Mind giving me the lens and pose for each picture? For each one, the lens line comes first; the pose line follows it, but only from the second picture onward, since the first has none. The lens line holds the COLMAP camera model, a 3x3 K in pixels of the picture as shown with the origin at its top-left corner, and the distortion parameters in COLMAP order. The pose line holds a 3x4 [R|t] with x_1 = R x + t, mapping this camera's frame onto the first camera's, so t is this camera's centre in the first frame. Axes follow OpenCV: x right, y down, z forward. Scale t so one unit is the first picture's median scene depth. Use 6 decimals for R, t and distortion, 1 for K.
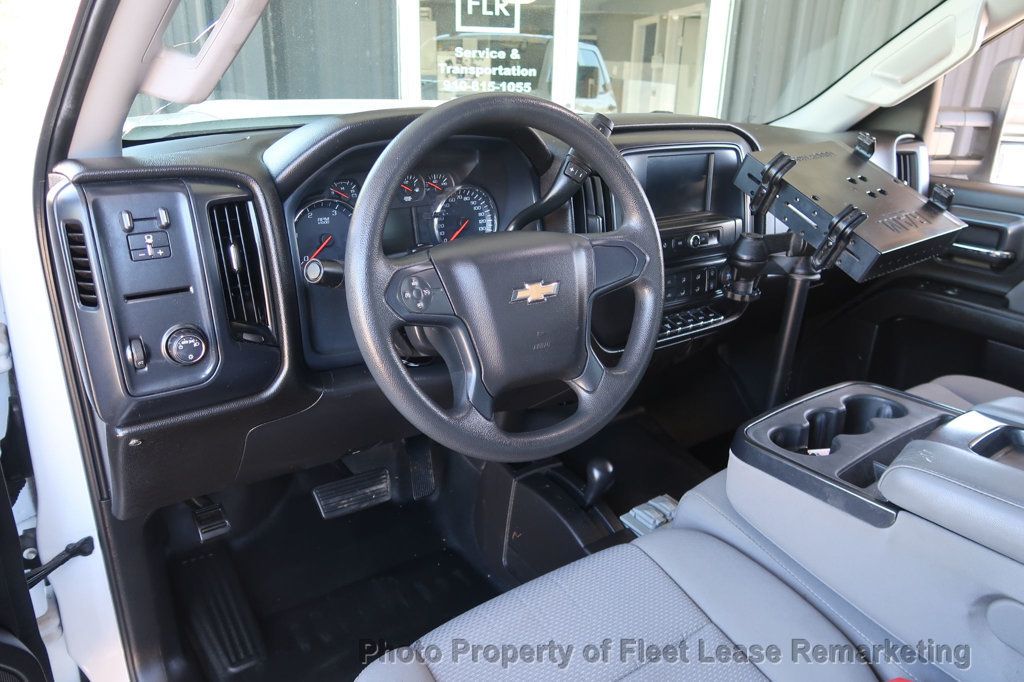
lens RADIAL K [[704.5, 0, 512.0], [0, 704.5, 341.0], [0, 0, 1]] dist [-0.021867, 0.002865]
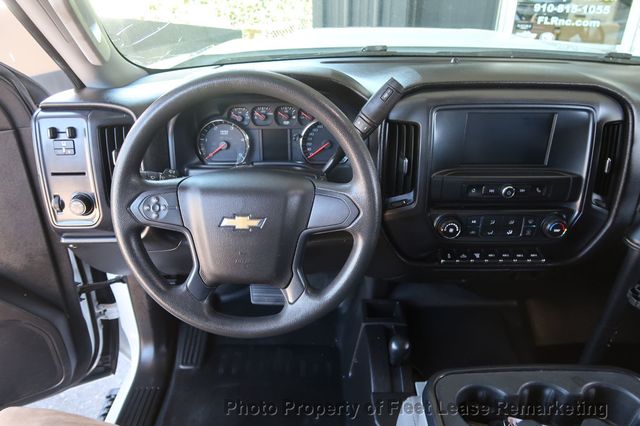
lens RADIAL K [[440.3, 0, 320.0], [0, 440.3, 213.0], [0, 0, 1]] dist [-0.021867, 0.002865]
pose [[0.811568, 0.244821, -0.530491, 0.587834], [-0.184041, 0.968872, 0.165579, -0.251799], [0.554515, -0.036747, 0.831362, 0.381049]]
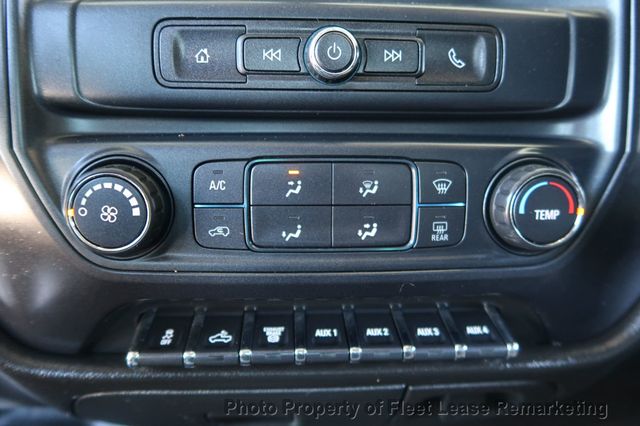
lens RADIAL K [[440.3, 0, 320.0], [0, 440.3, 213.0], [0, 0, 1]] dist [-0.021867, 0.002865]
pose [[0.844034, 0.099889, -0.526905, 0.524912], [-0.177187, 0.979268, -0.098183, -0.091242], [0.506173, 0.176231, 0.844234, 1.286379]]
